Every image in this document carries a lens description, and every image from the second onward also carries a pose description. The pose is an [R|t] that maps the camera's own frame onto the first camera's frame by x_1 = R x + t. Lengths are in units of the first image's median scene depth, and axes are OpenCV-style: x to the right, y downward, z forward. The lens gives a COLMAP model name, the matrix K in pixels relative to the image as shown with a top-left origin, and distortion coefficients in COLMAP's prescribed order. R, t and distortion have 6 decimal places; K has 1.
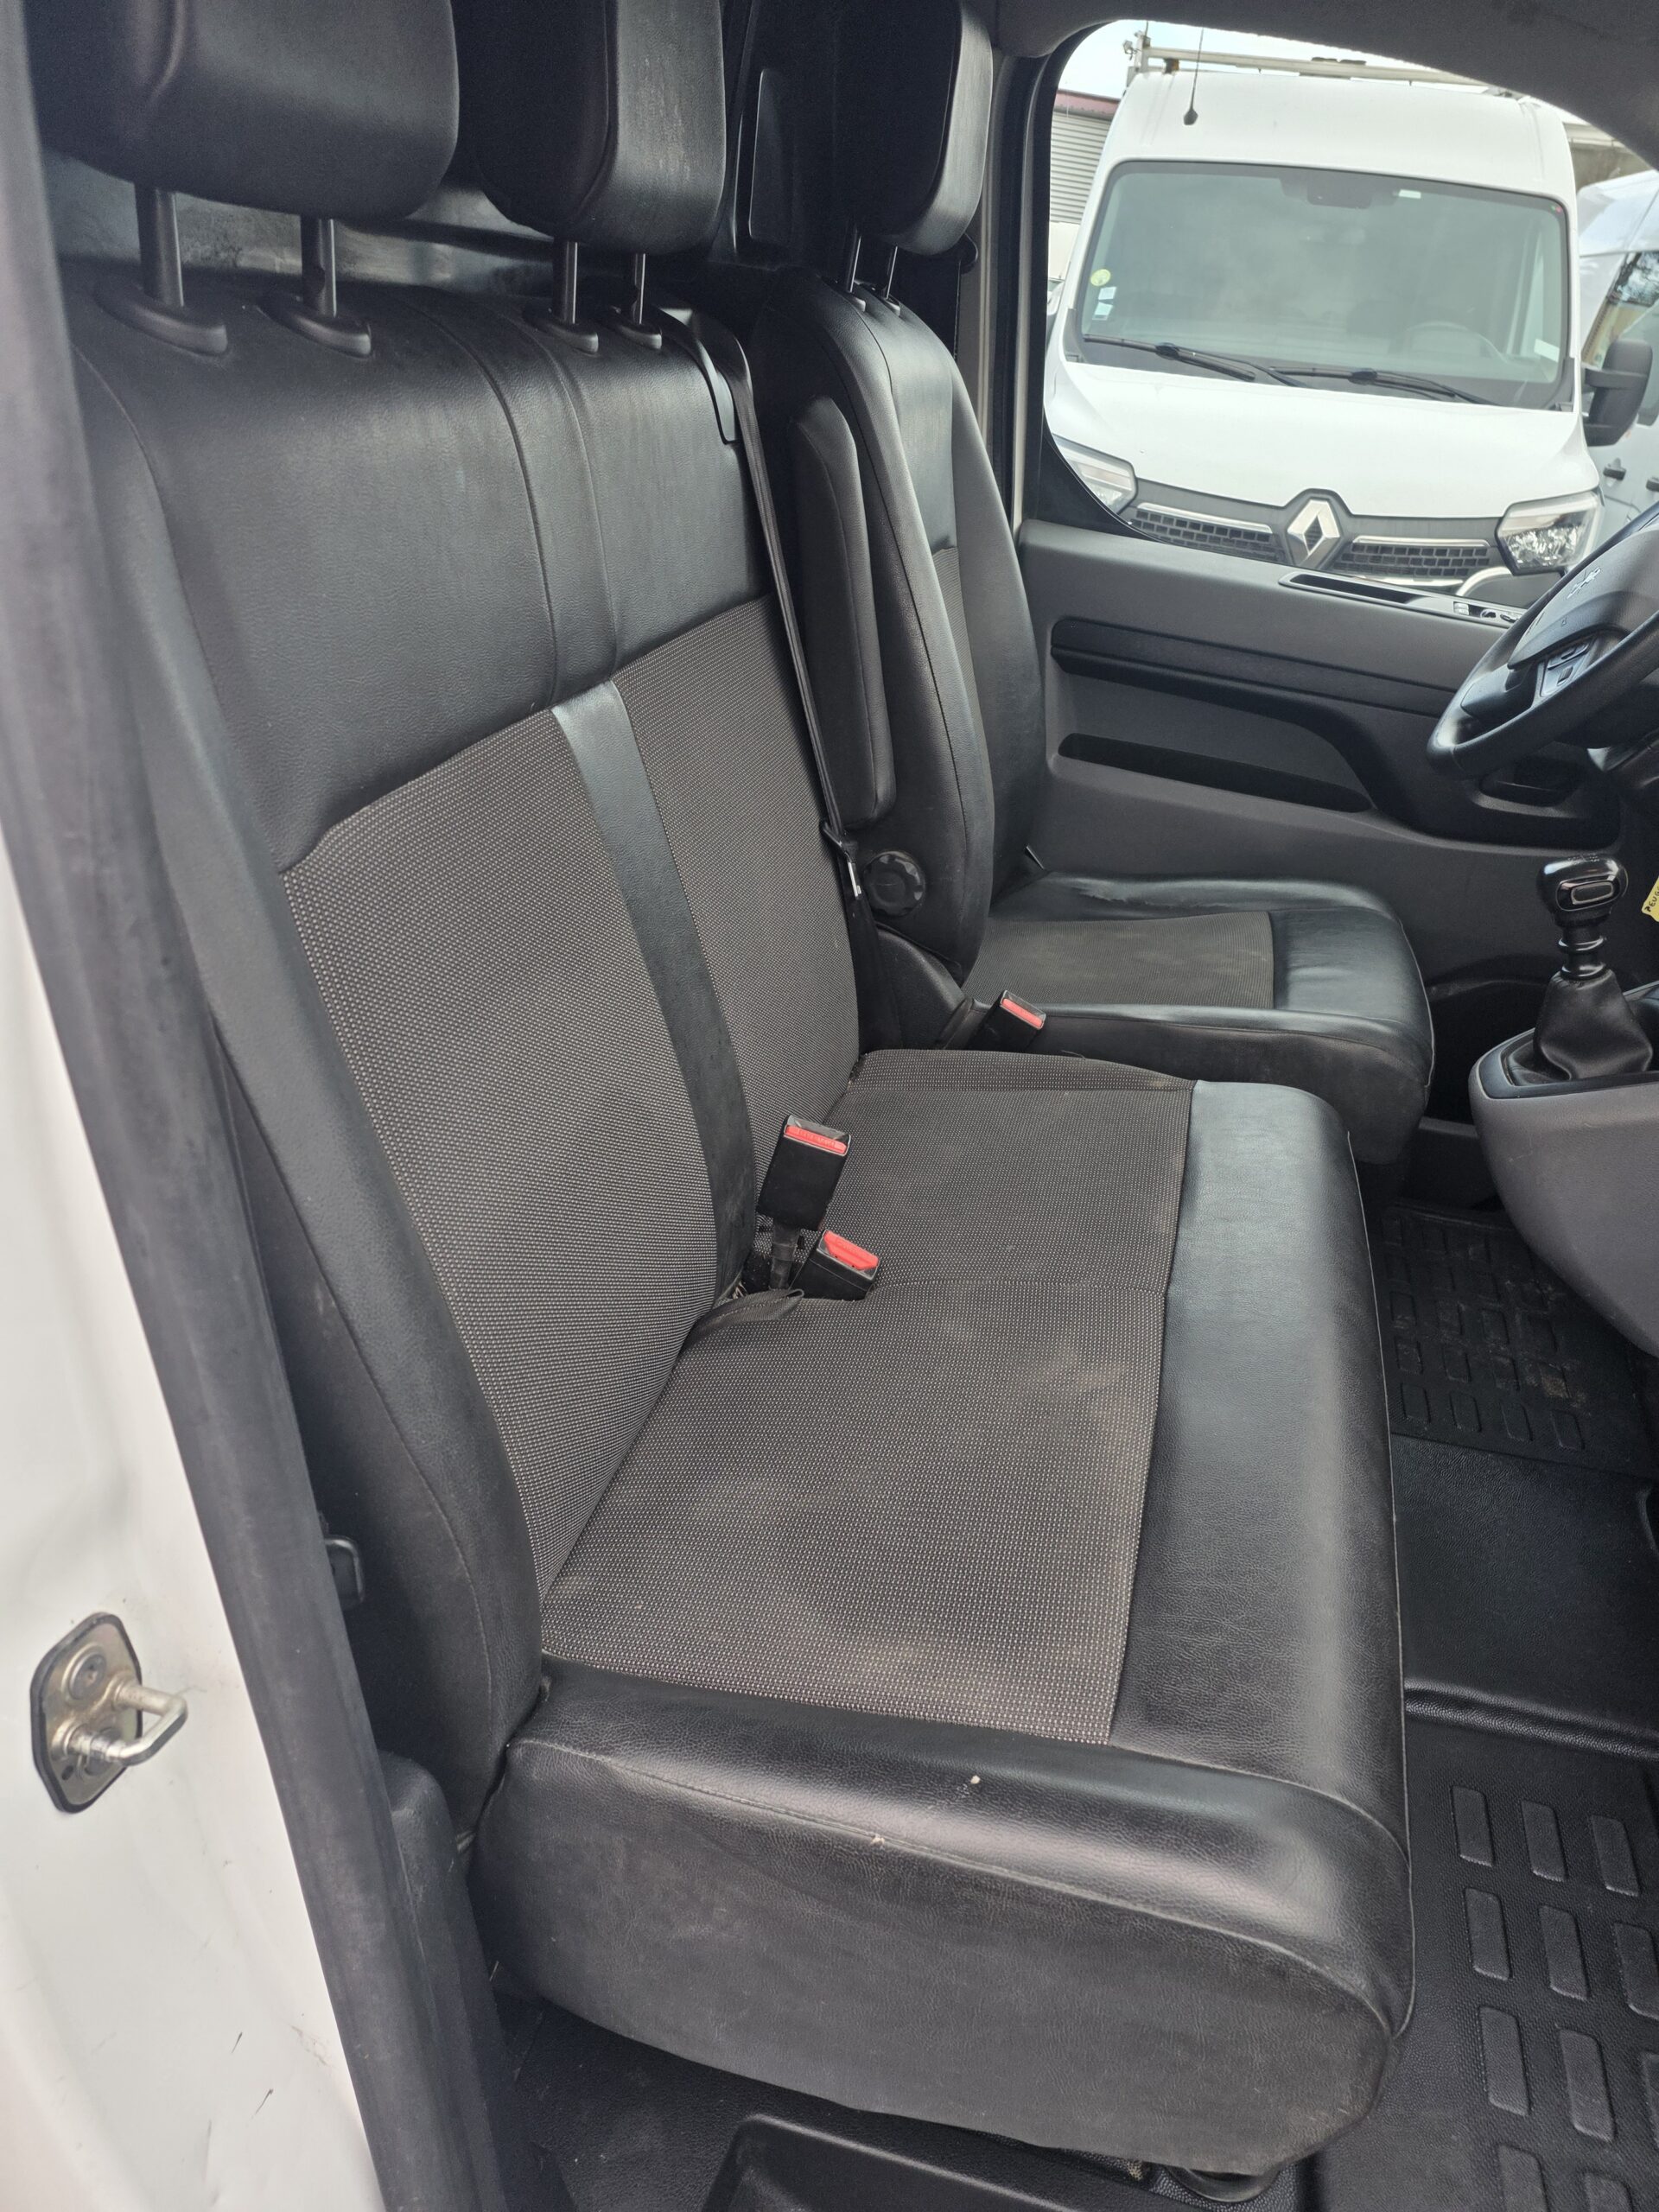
lens RADIAL K [[1488.1, 0, 829.5], [0, 1488.1, 1106.0], [0, 0, 1]] dist [0.019151, -0.001426]
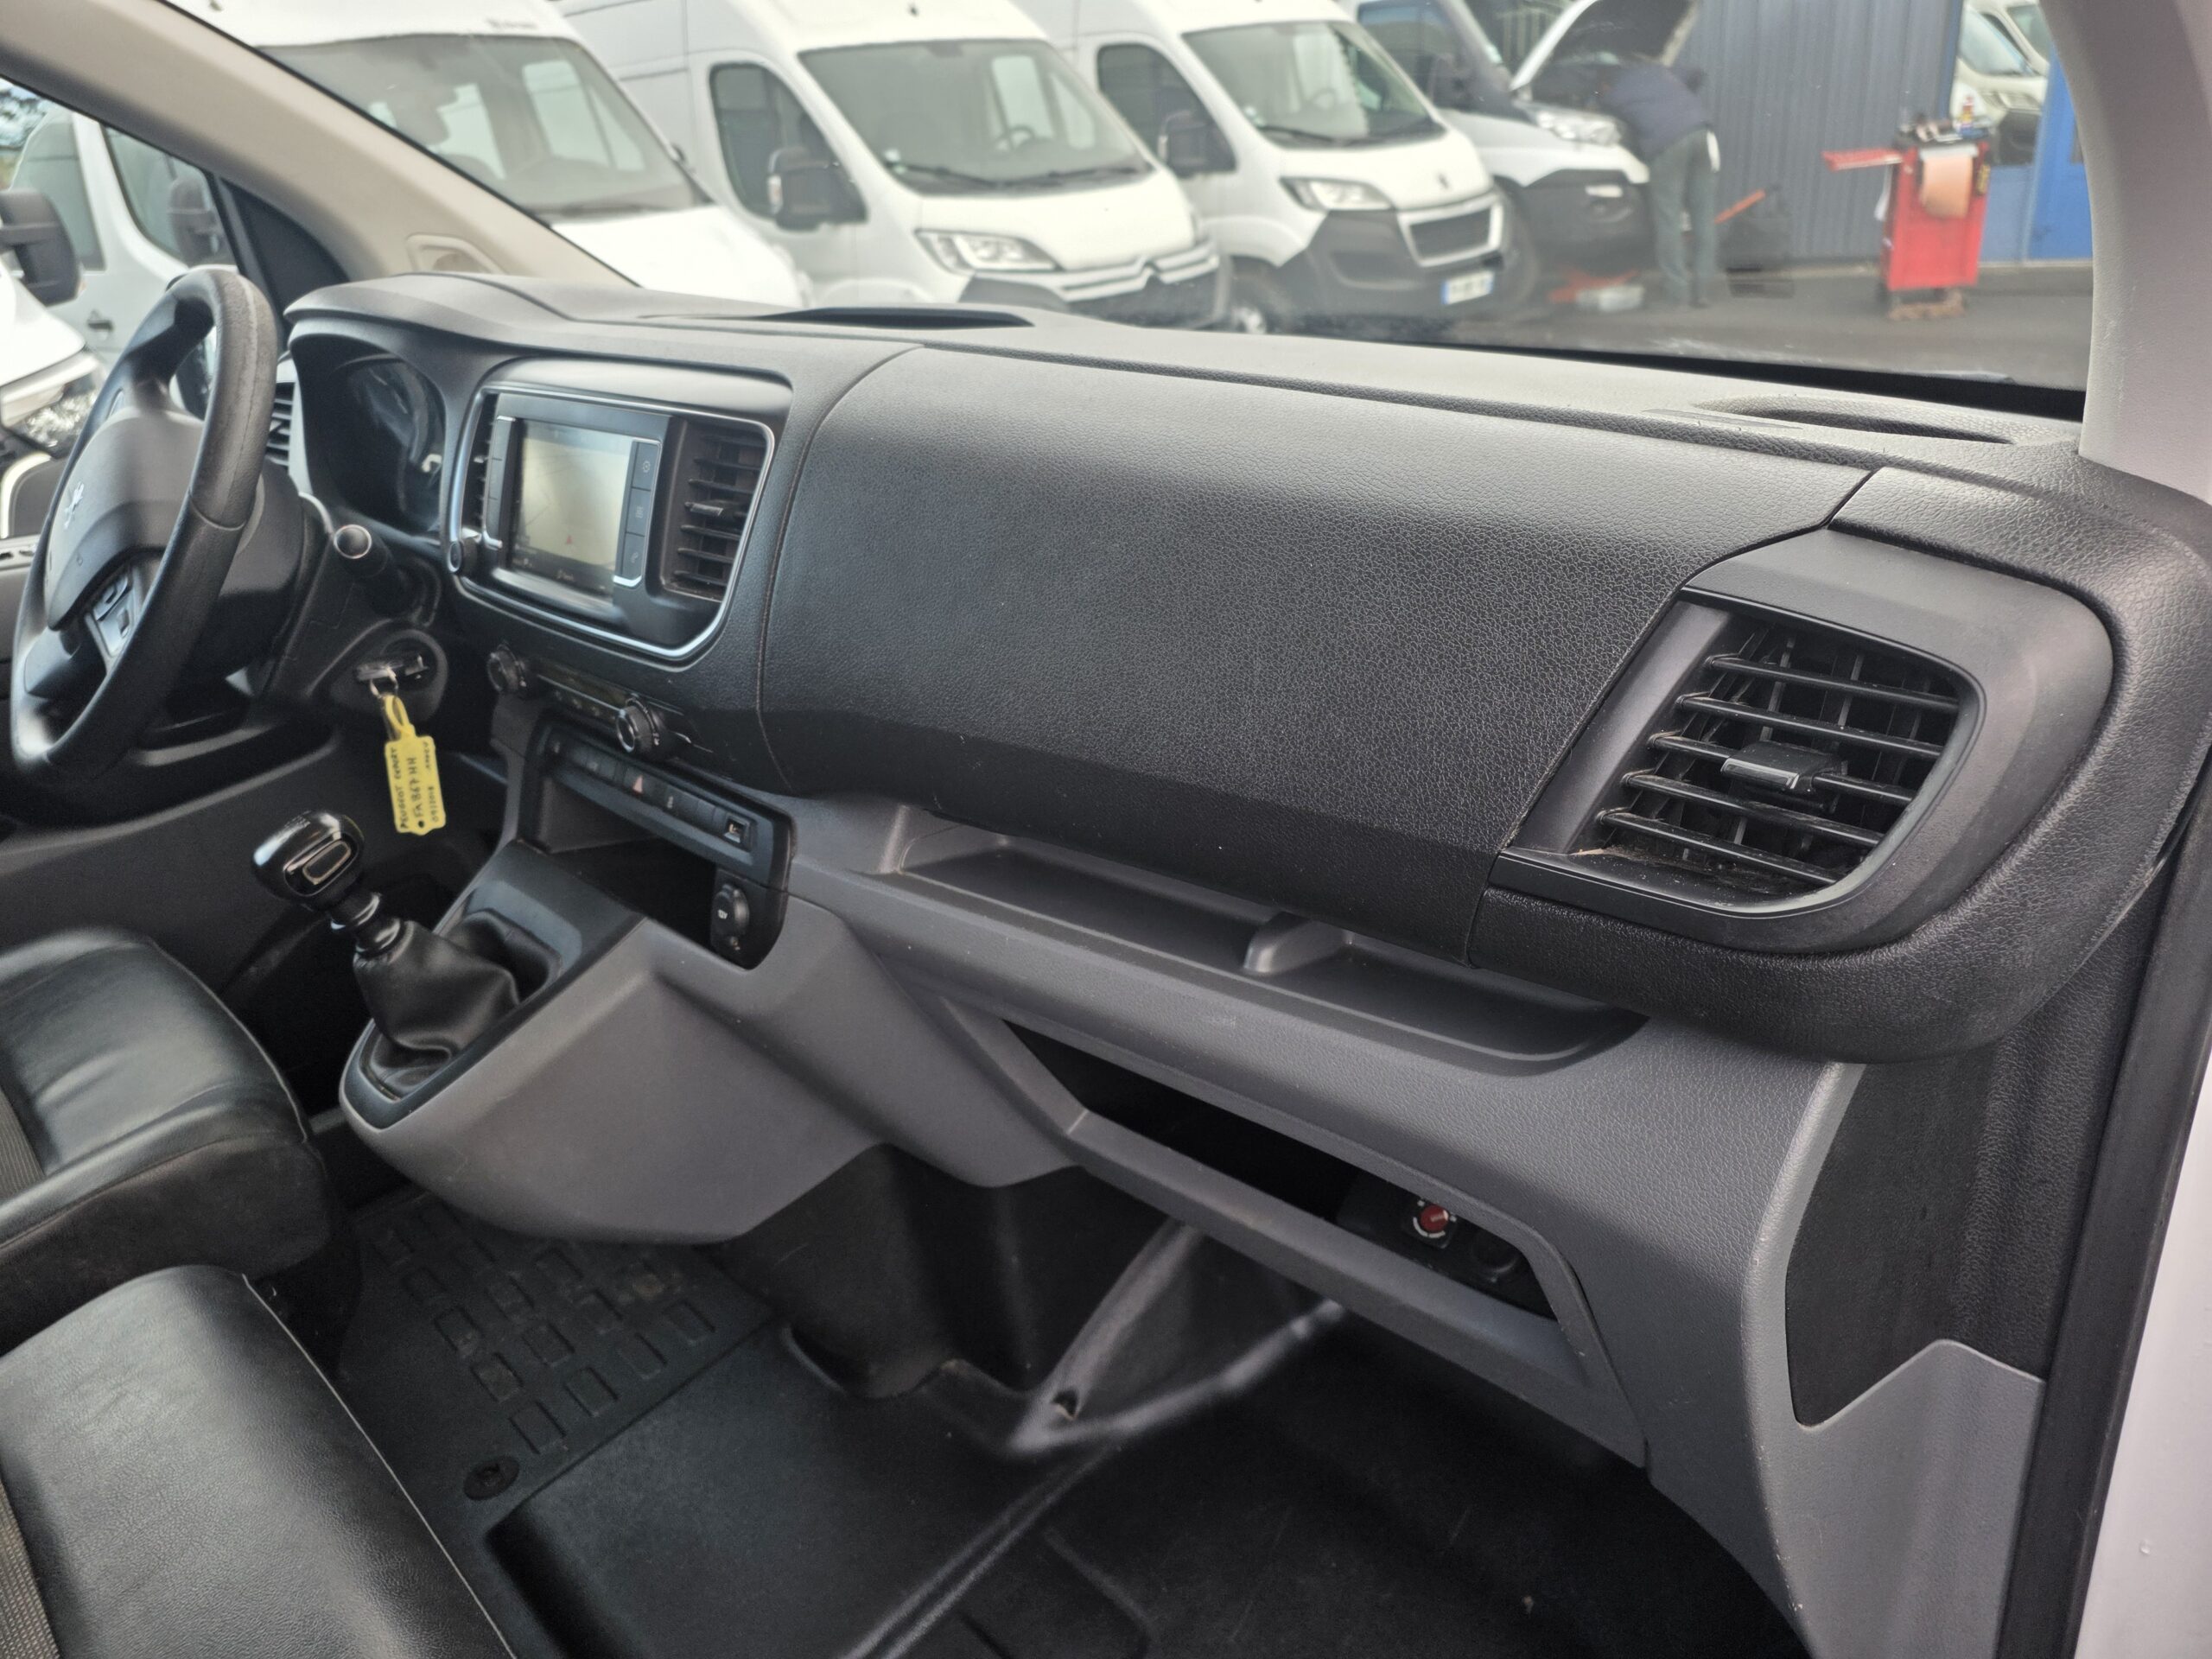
lens RADIAL K [[1479.7, 0, 1158.2], [0, 1479.7, 827.3], [0, 0, 1]] dist [-0.001622, -0.004057]
pose [[0.486525, -0.482766, 0.728169, 0.127013], [0.515434, 0.831569, 0.206932, -0.071869], [-0.705422, 0.274645, 0.653413, 0.137545]]
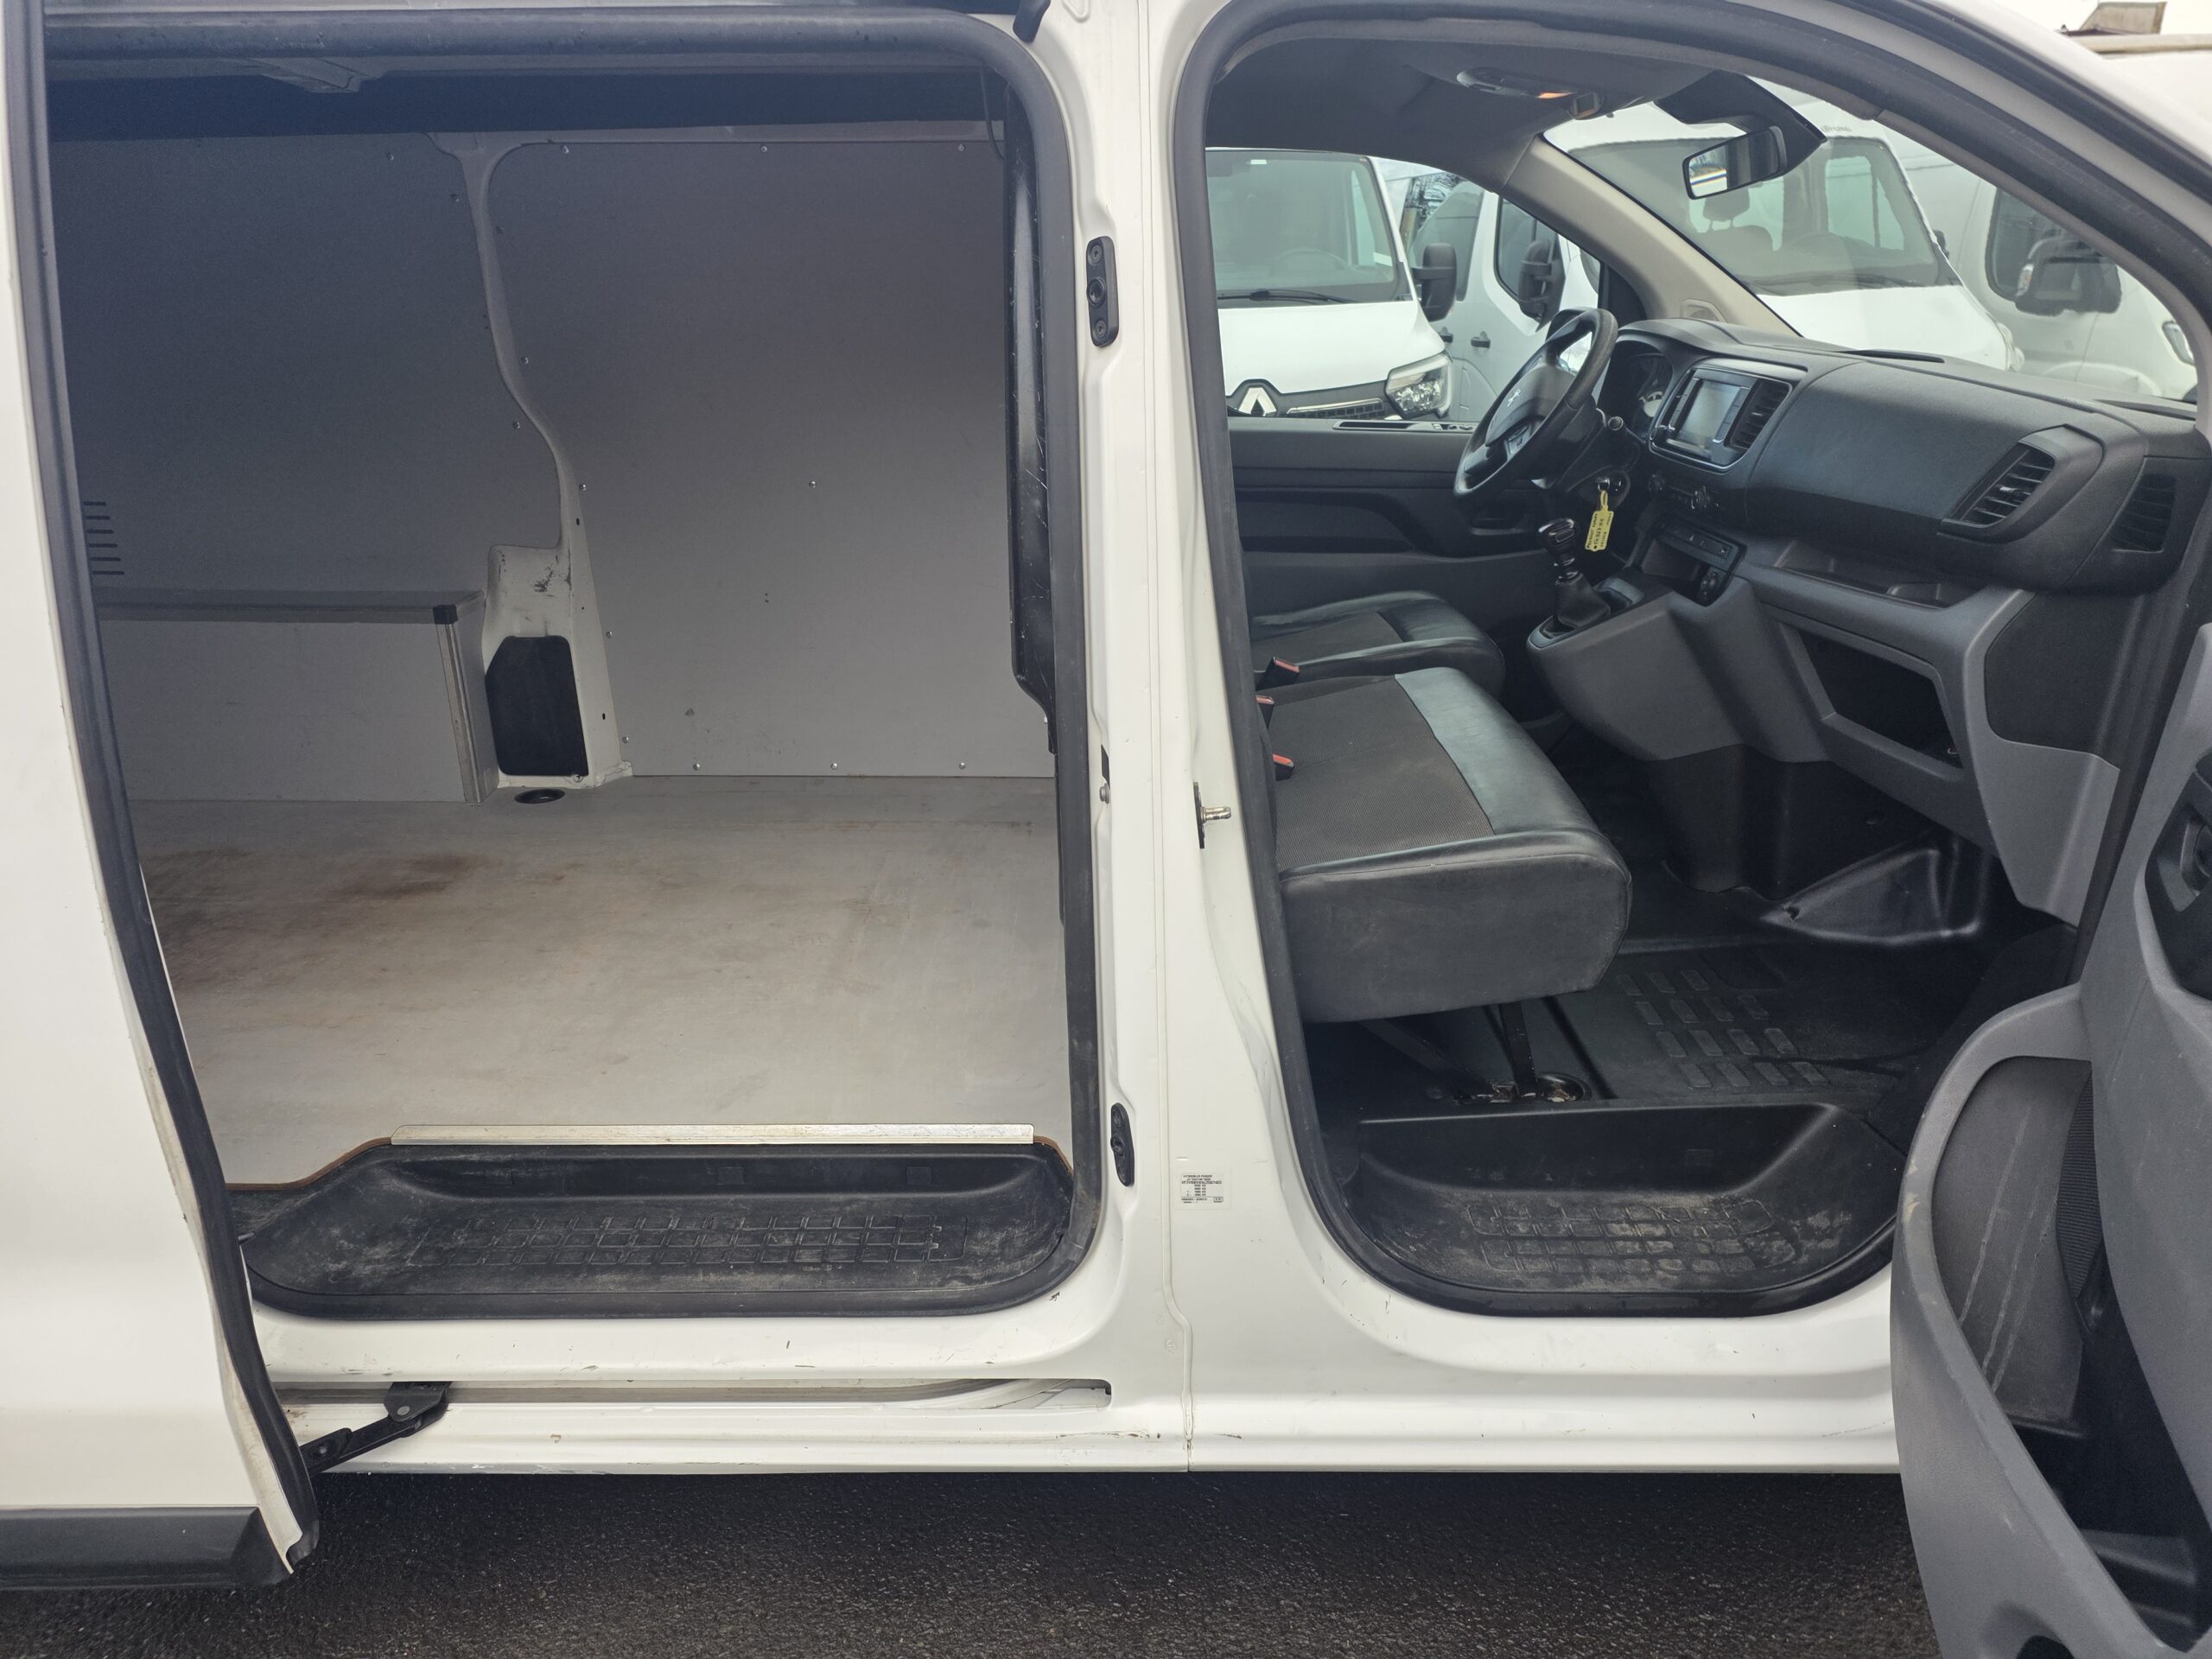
lens RADIAL K [[1484.1, 0, 1069.1], [0, 1484.1, 804.4], [0, 0, 1]] dist [0.098479, -0.126211]
pose [[0.964505, -0.187163, 0.186282, -0.462682], [0.211606, 0.969807, -0.121232, 0.248470], [-0.157968, 0.156347, 0.974988, -0.651964]]
